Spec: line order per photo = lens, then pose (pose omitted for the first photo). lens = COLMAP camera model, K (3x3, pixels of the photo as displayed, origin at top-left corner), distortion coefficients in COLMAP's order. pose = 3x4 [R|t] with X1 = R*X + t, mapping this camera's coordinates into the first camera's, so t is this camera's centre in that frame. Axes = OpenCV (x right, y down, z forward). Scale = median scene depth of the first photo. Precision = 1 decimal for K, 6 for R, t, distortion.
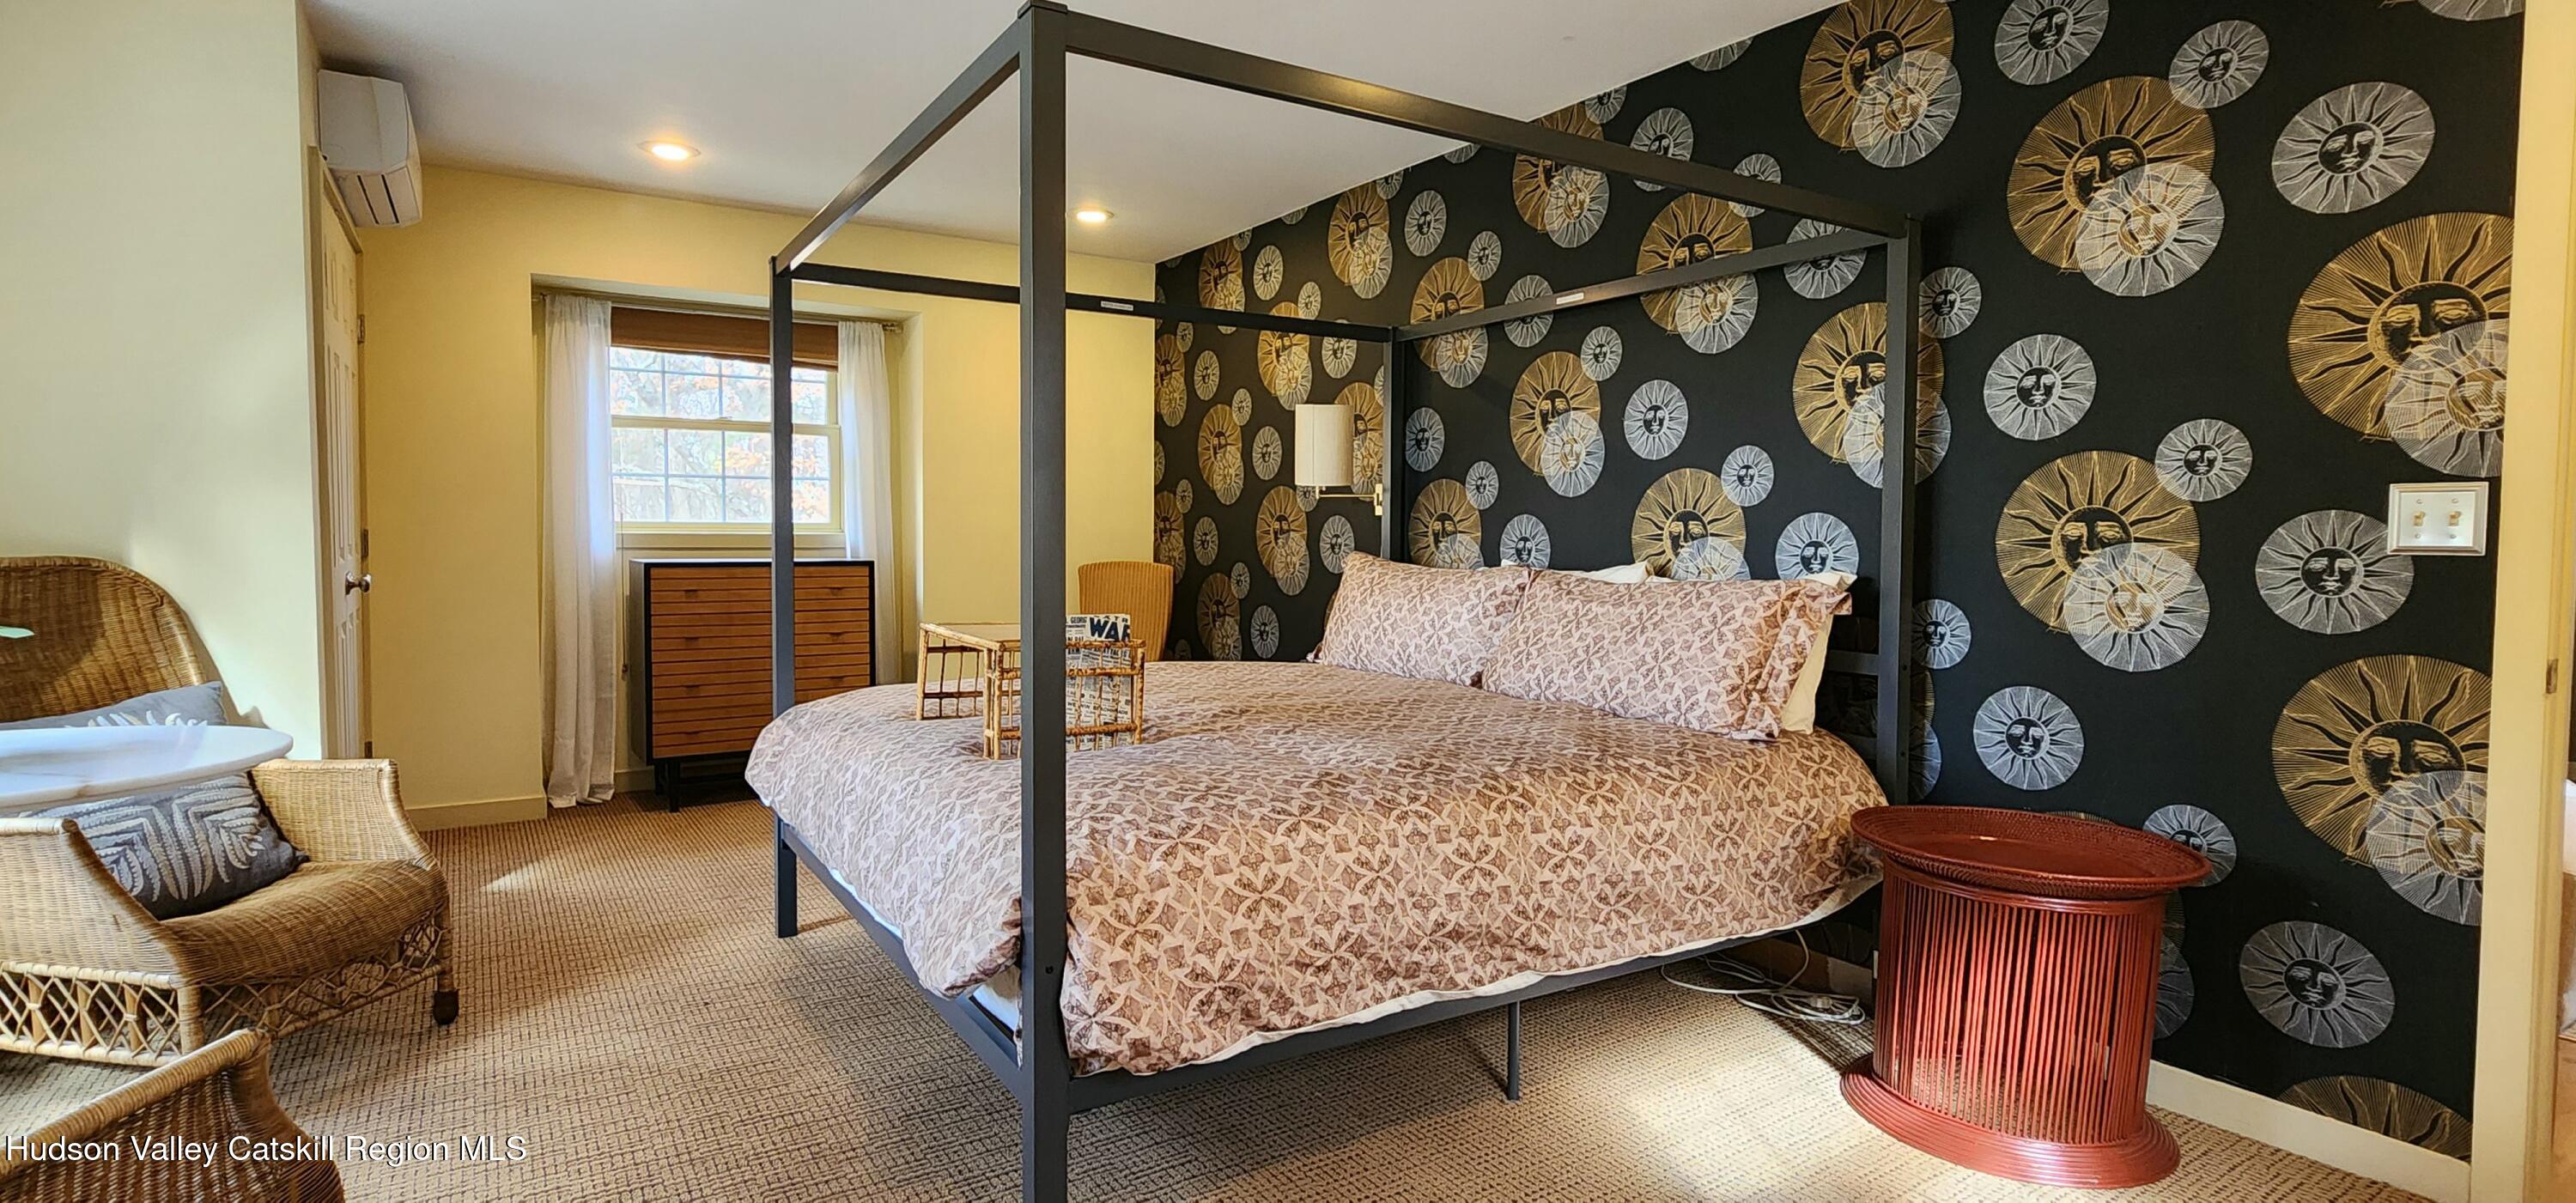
lens RADIAL K [[1248.8, 0, 1287.4], [0, 1248.8, 592.3], [0, 0, 1]] dist [-0.005535, 0.003967]
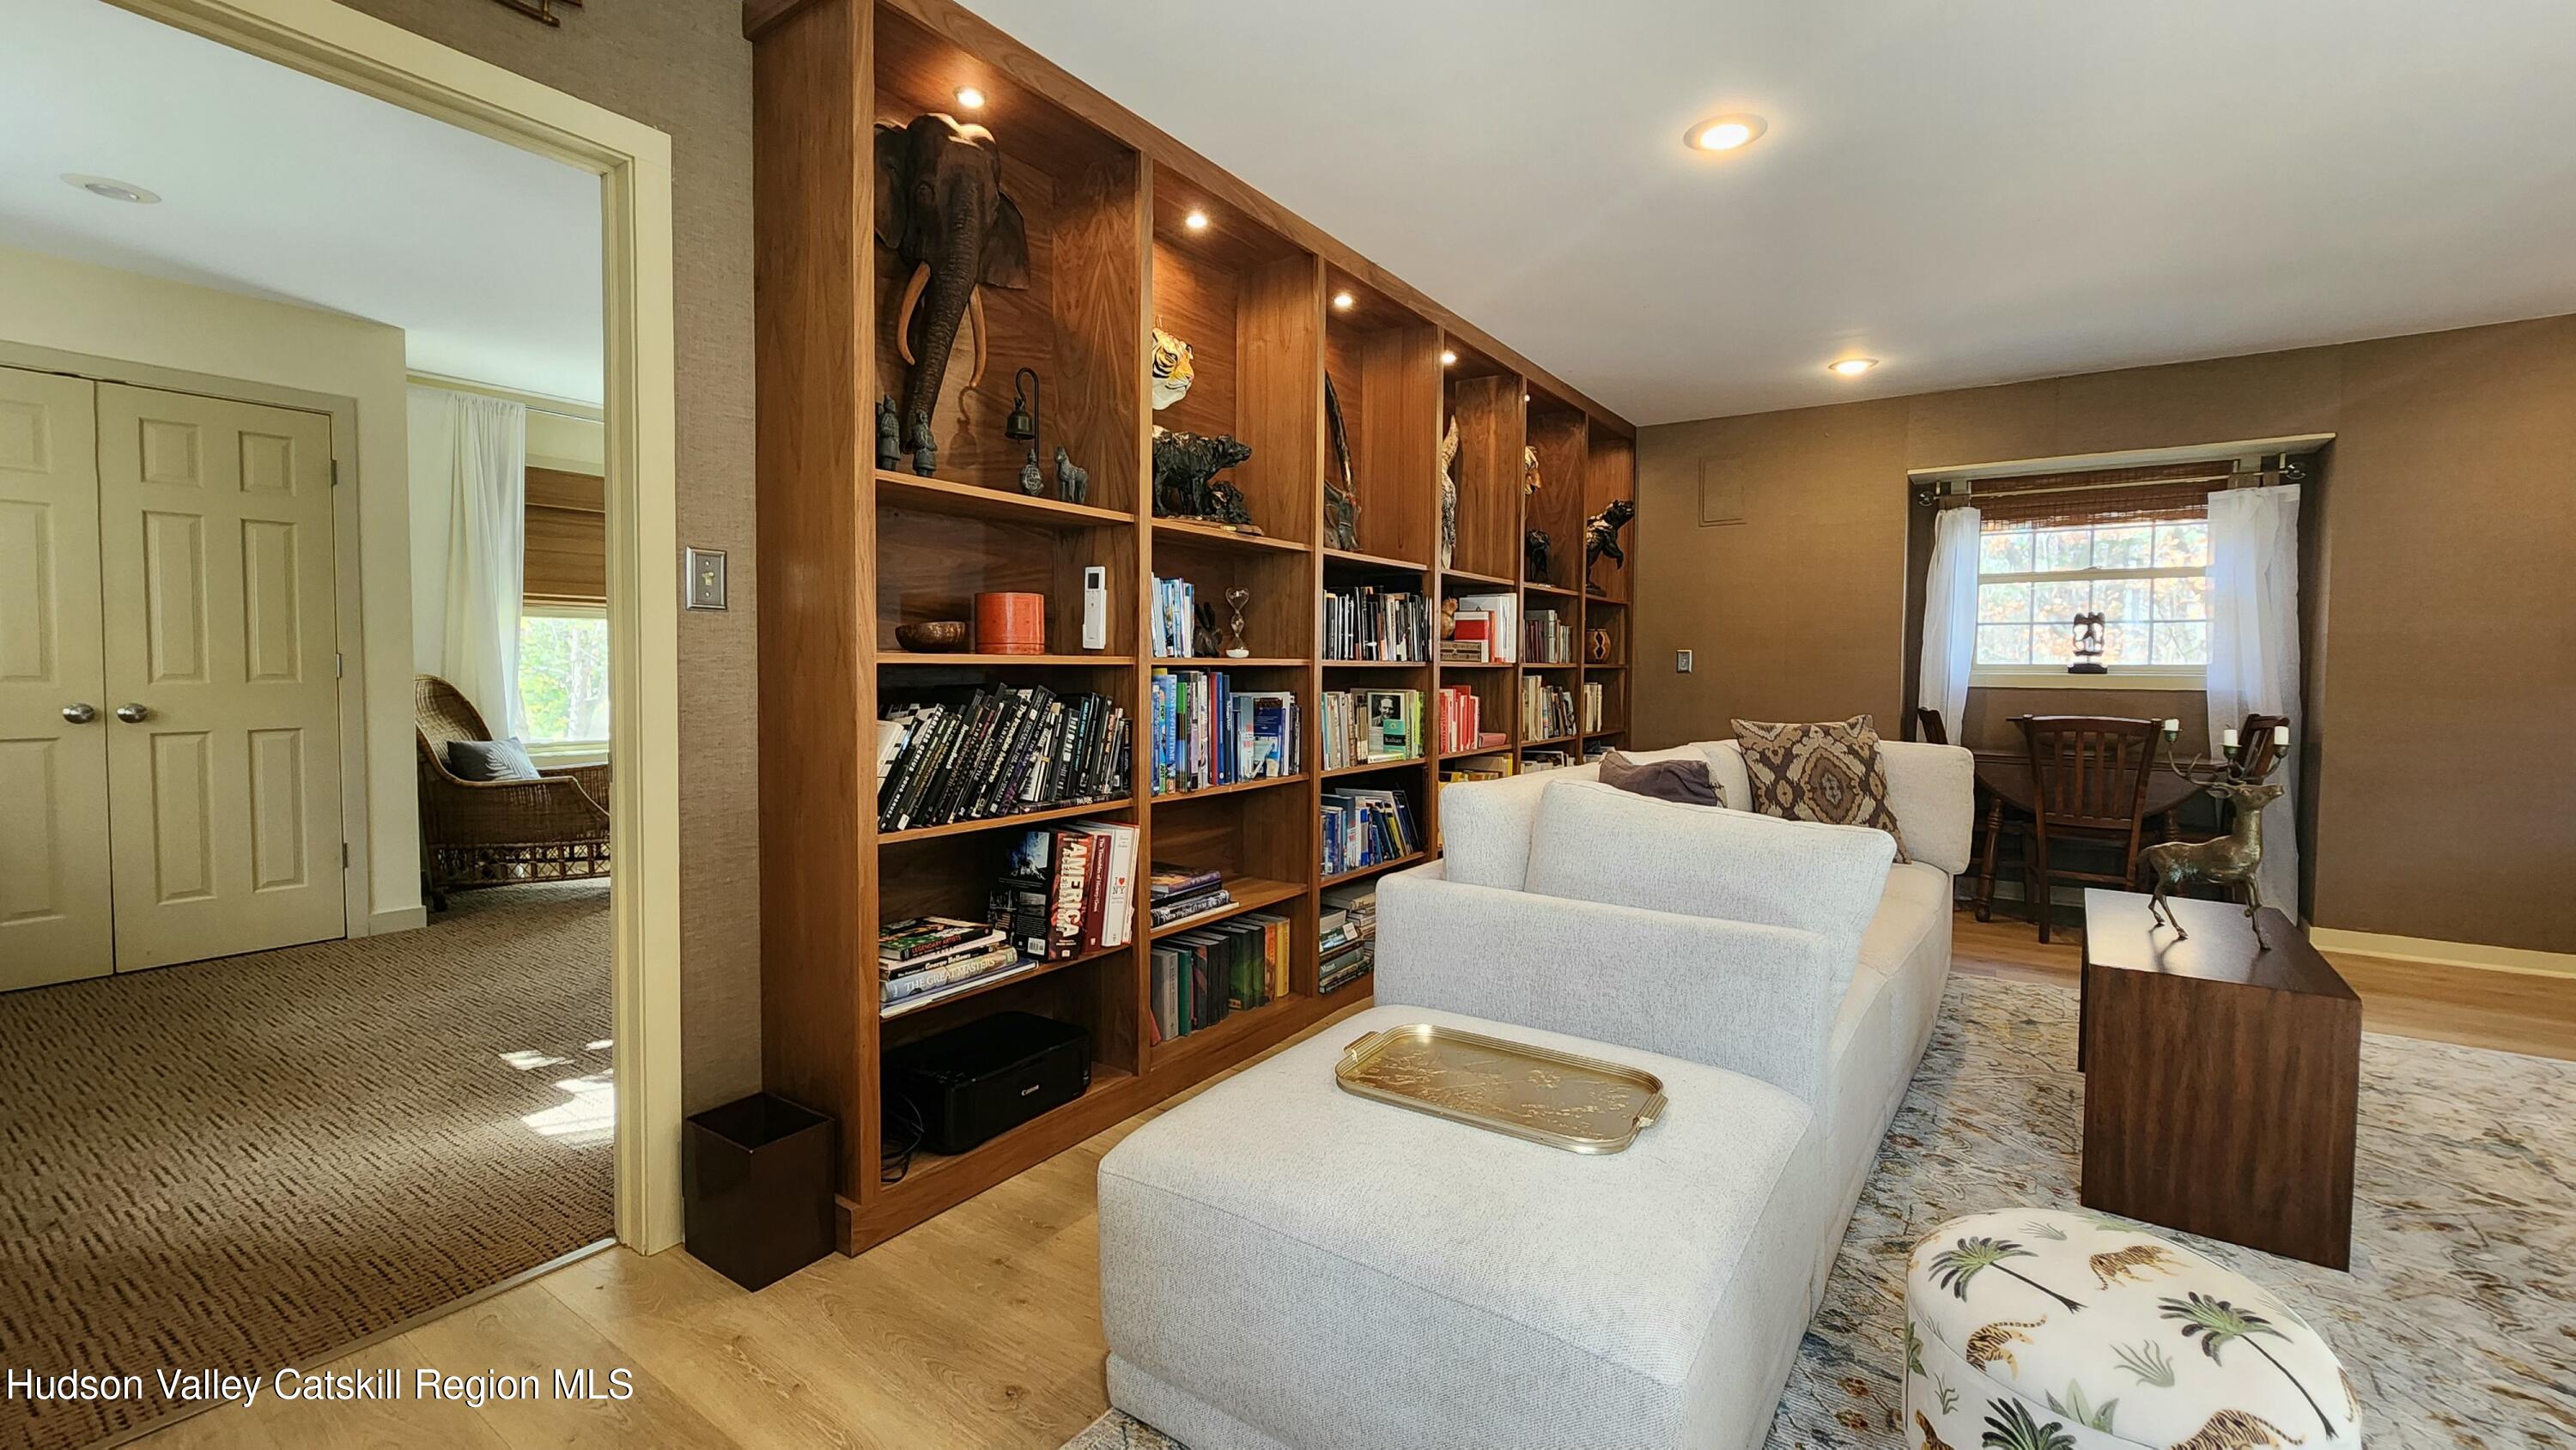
lens RADIAL K [[1057.7, 0, 1289.5], [0, 1057.7, 703.7], [0, 0, 1]] dist [-0.002839, 0.001228]
pose [[0.378386, 0.034744, -0.924996, 1.934171], [-0.054996, 0.998374, 0.015002, -0.044777], [0.924013, 0.045195, 0.379681, 1.085664]]
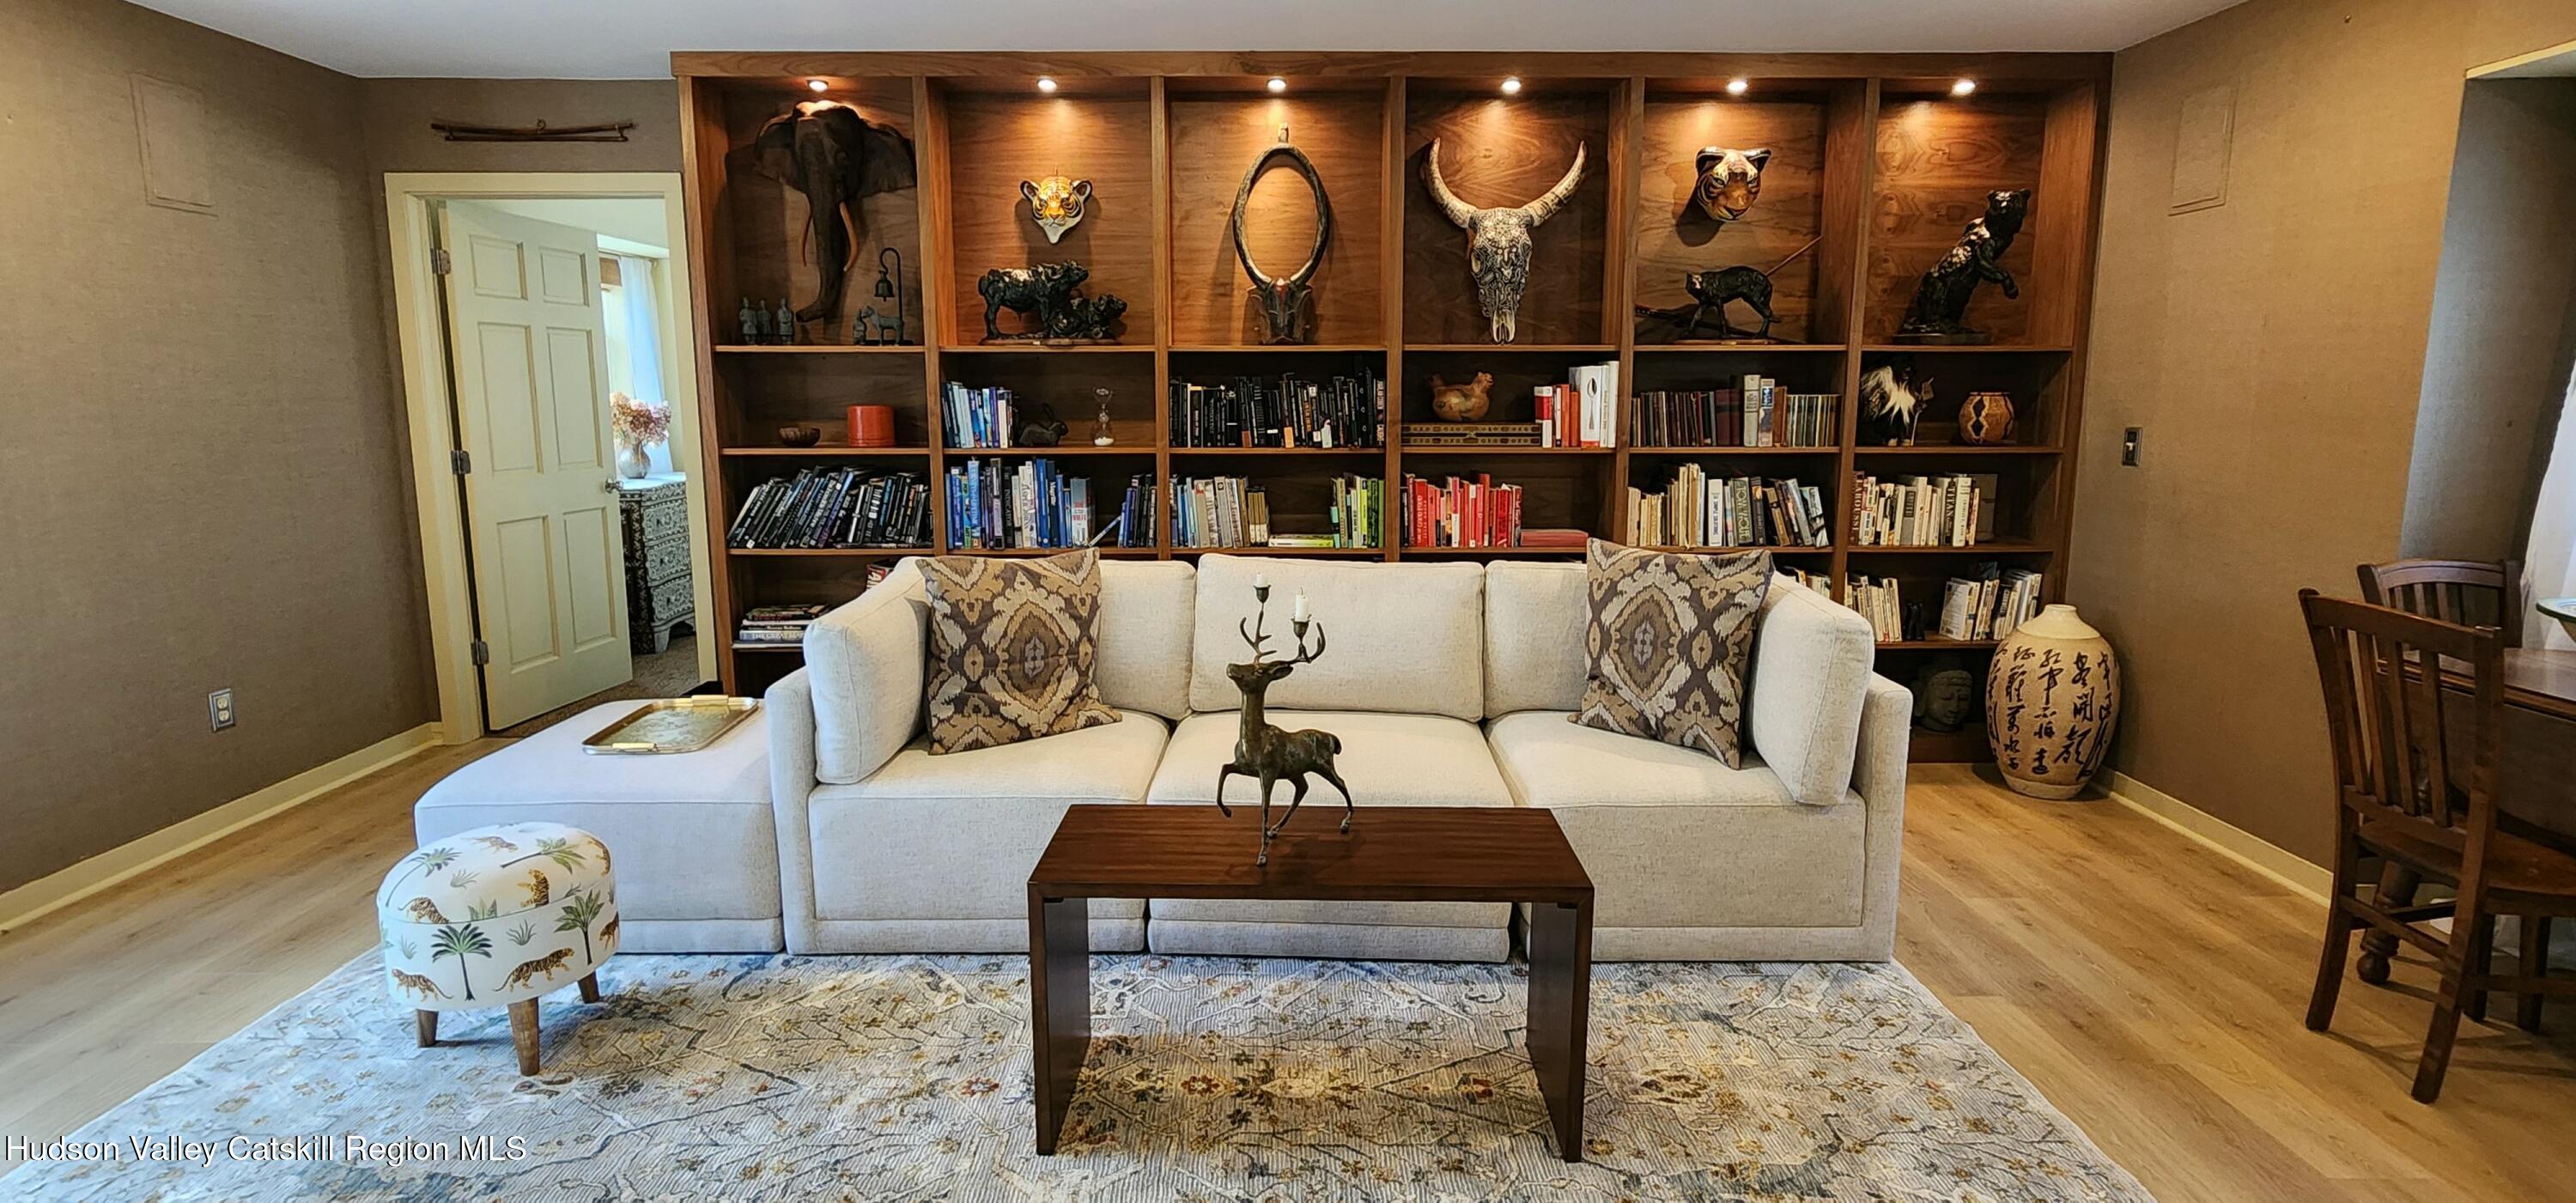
lens RADIAL K [[1248.8, 0, 1288.6], [0, 1248.8, 583.2], [0, 0, 1]] dist [-0.005535, 0.003967]
pose [[-0.536502, 0.130275, -0.833783, 2.105687], [-0.044426, 0.982283, 0.182064, -0.218011], [0.842729, 0.134719, -0.521209, 2.662183]]
